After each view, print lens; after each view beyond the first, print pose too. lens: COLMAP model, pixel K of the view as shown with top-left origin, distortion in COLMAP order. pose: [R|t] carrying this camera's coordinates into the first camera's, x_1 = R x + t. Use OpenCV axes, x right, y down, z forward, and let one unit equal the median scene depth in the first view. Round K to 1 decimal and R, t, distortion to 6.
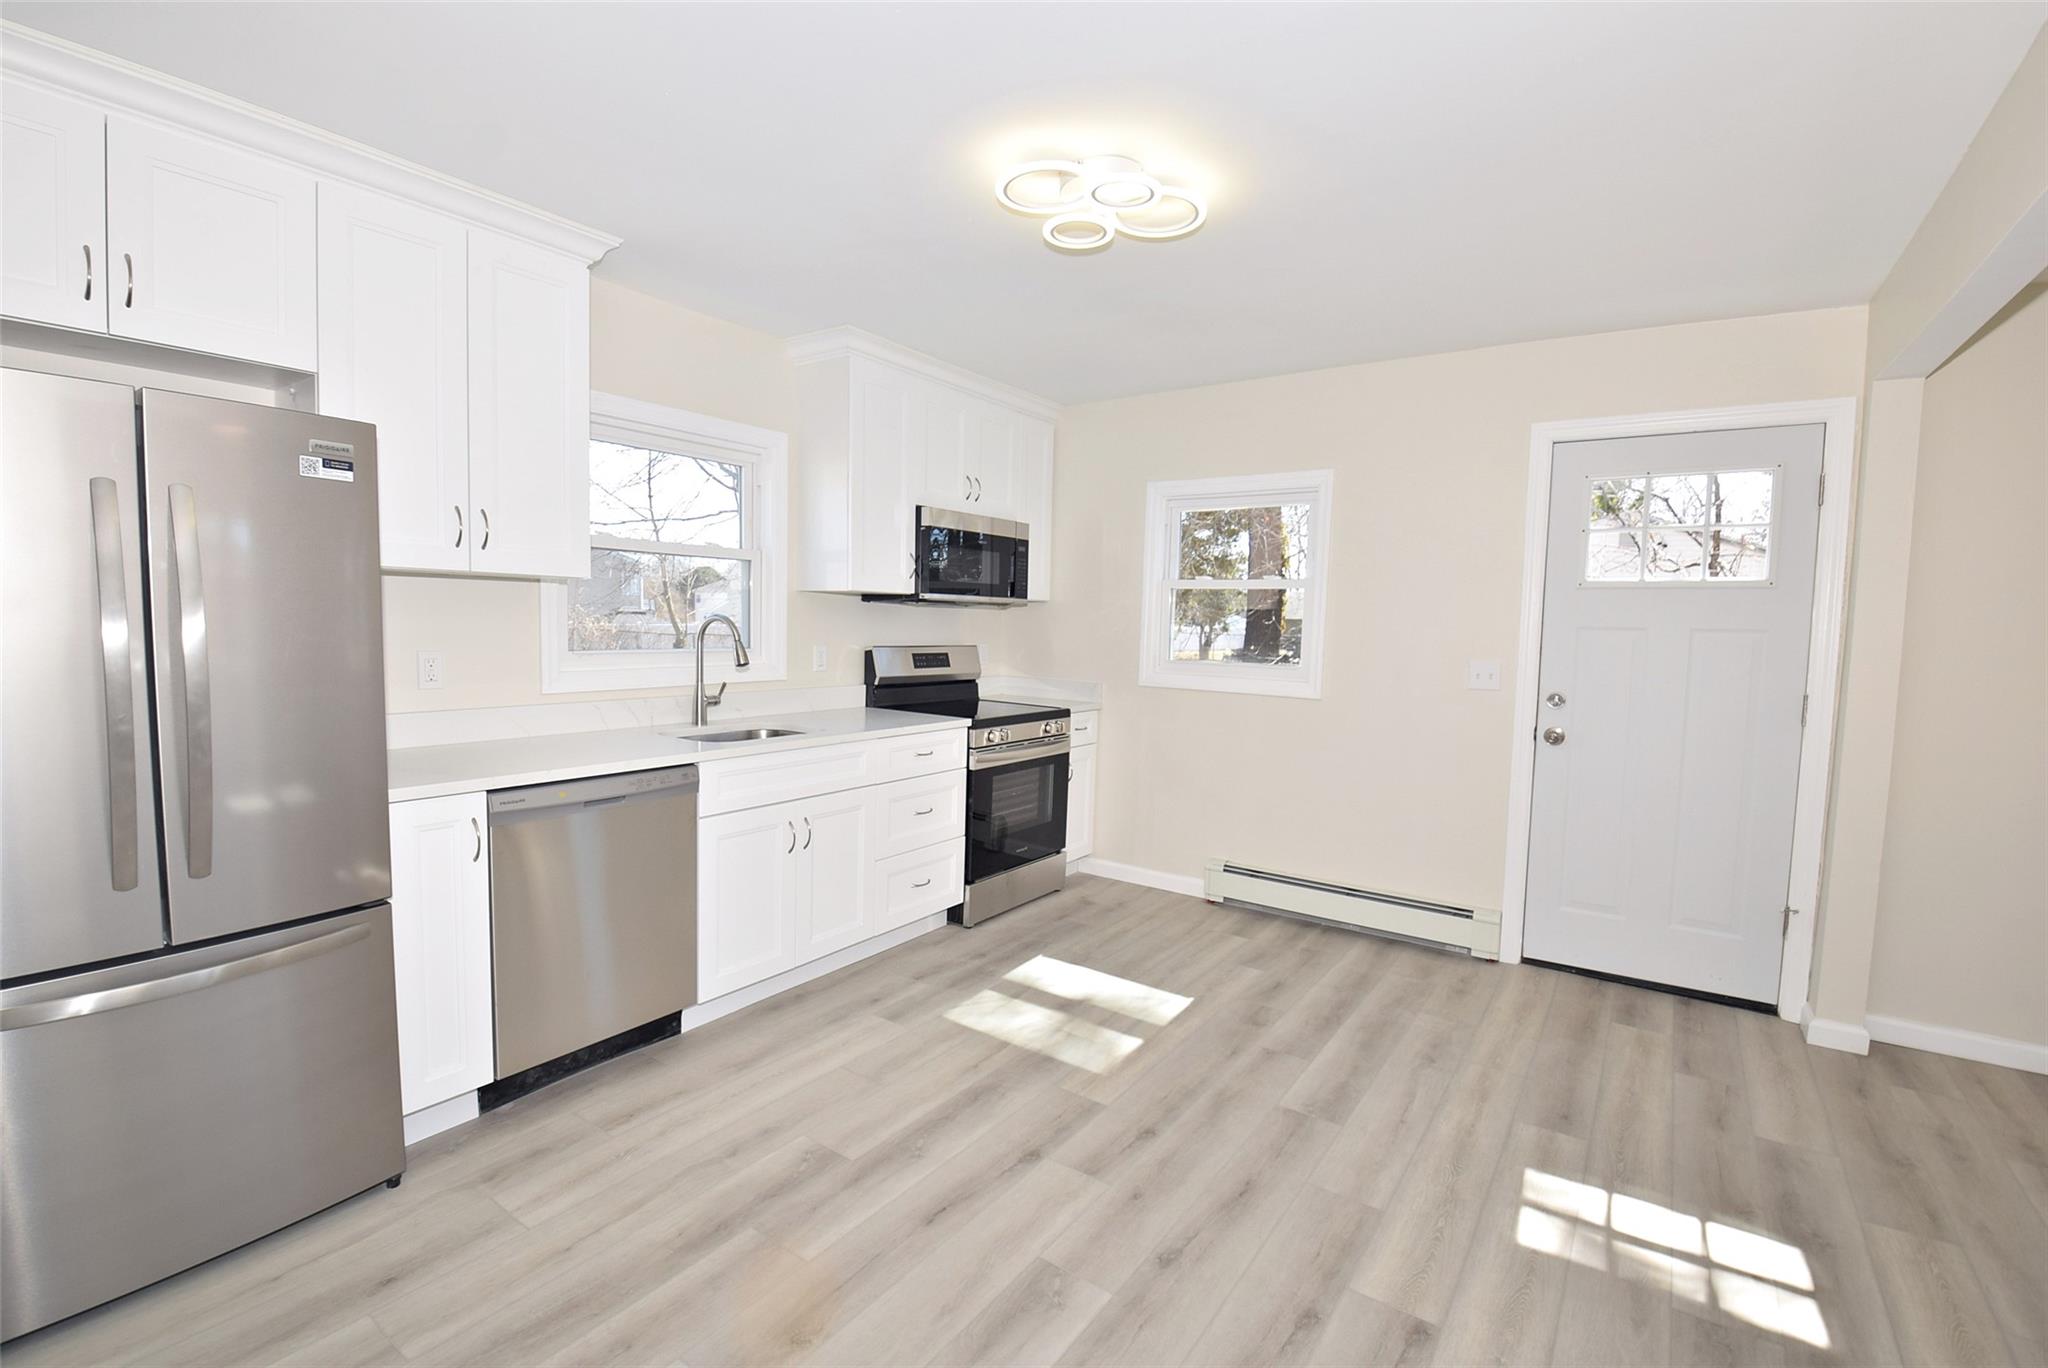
lens RADIAL K [[908.7, 0, 1024.0], [0, 908.7, 684.0], [0, 0, 1]] dist [0.000840, -0.015611]
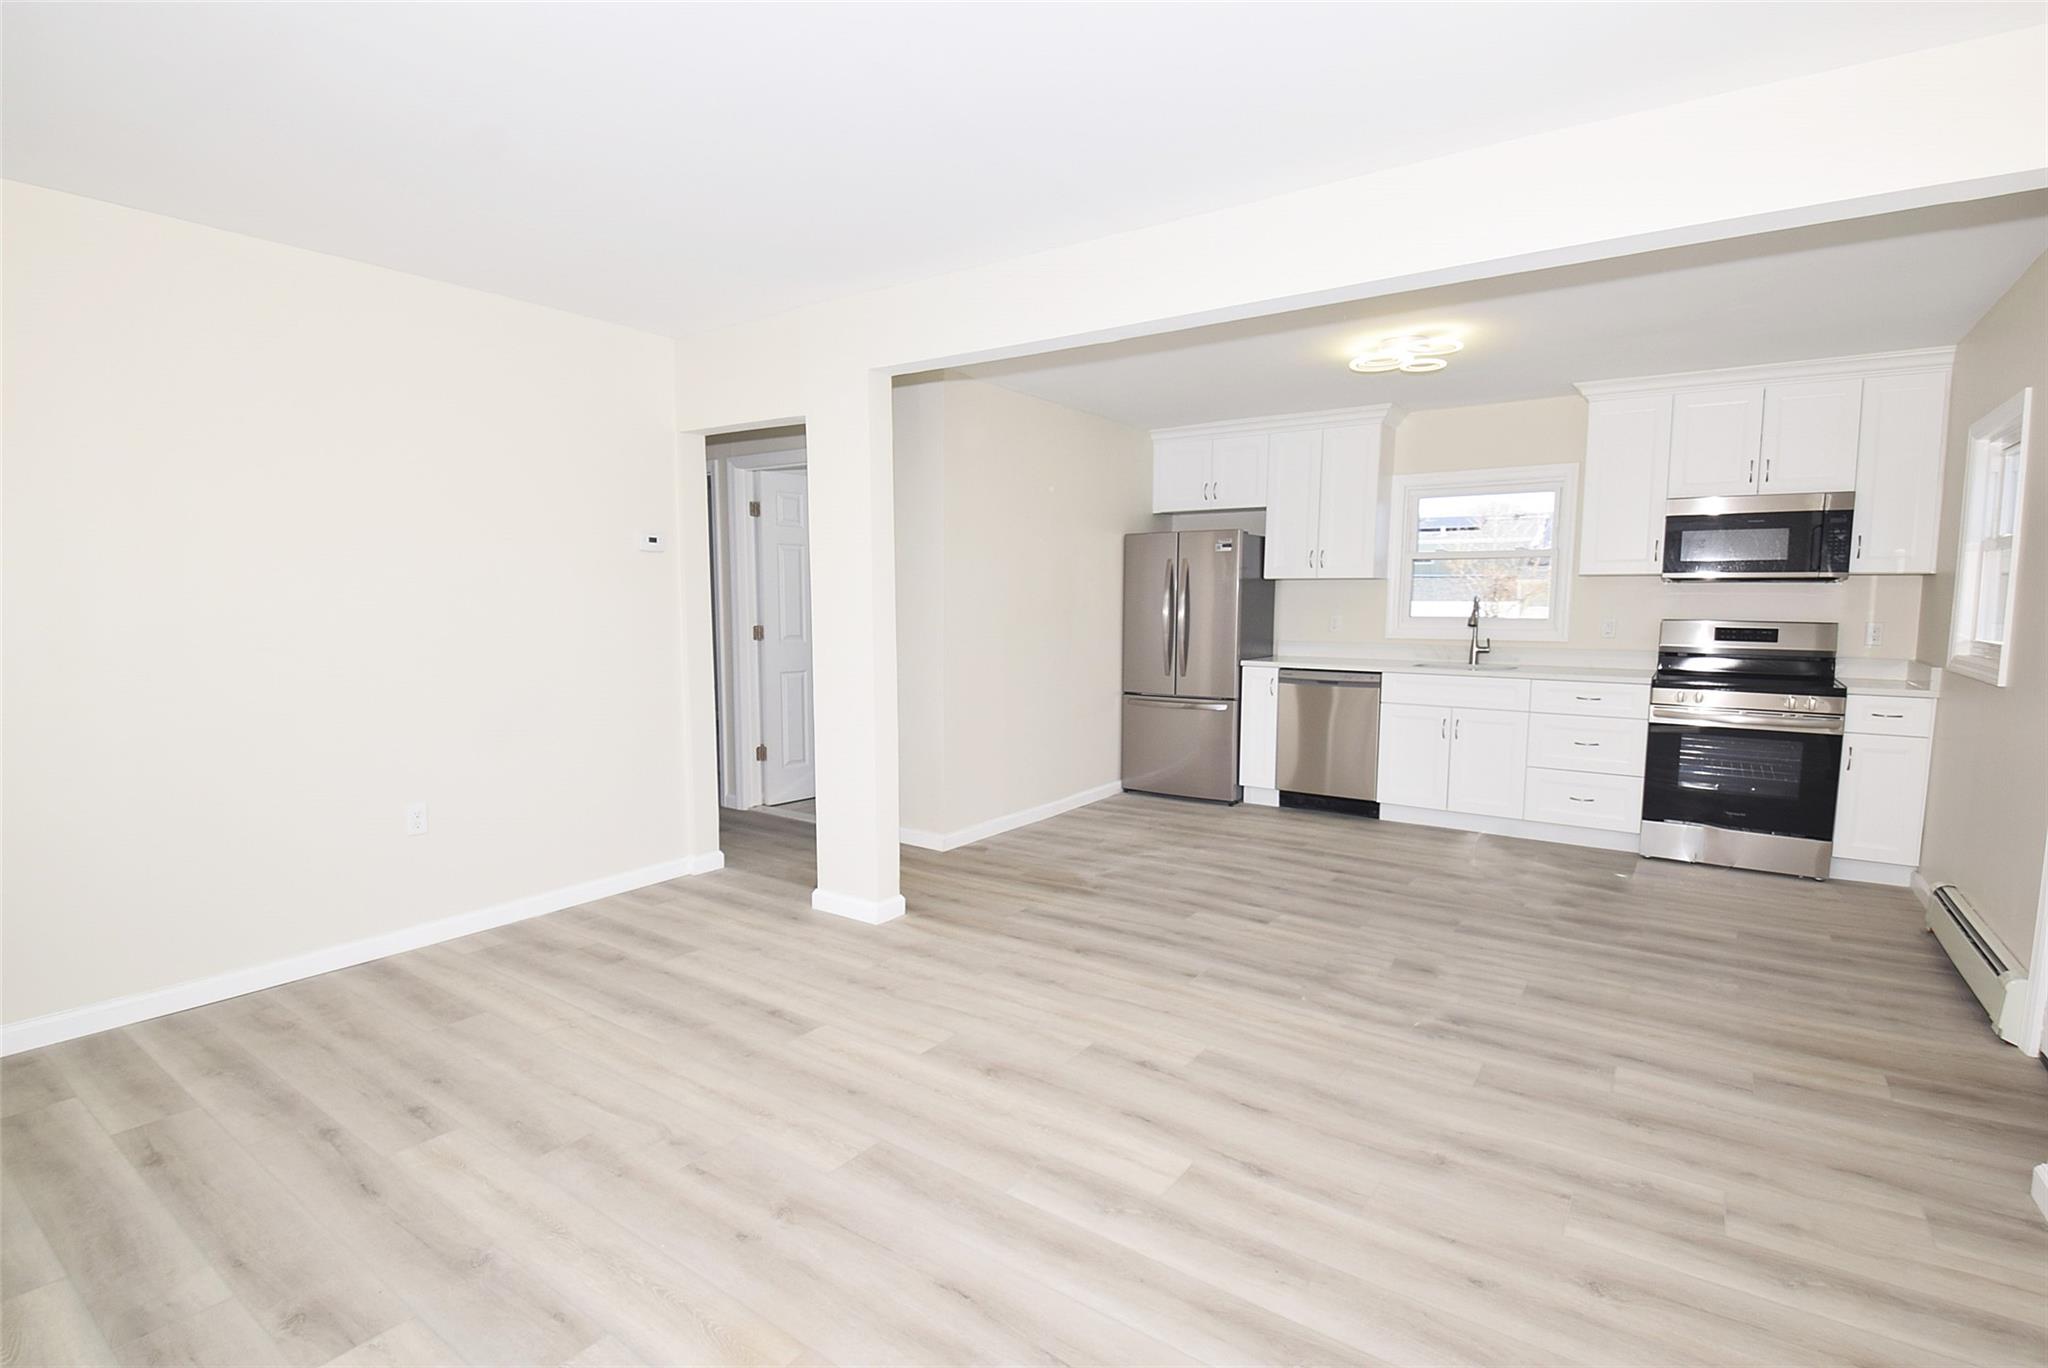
lens RADIAL K [[976.1, 0, 1024.0], [0, 976.1, 684.0], [0, 0, 1]] dist [-0.003166, -0.000590]
pose [[0.011530, 0.066391, -0.997727, 1.709242], [-0.074225, 0.995097, 0.065358, 0.033160], [0.997175, 0.073303, 0.016401, 0.229489]]
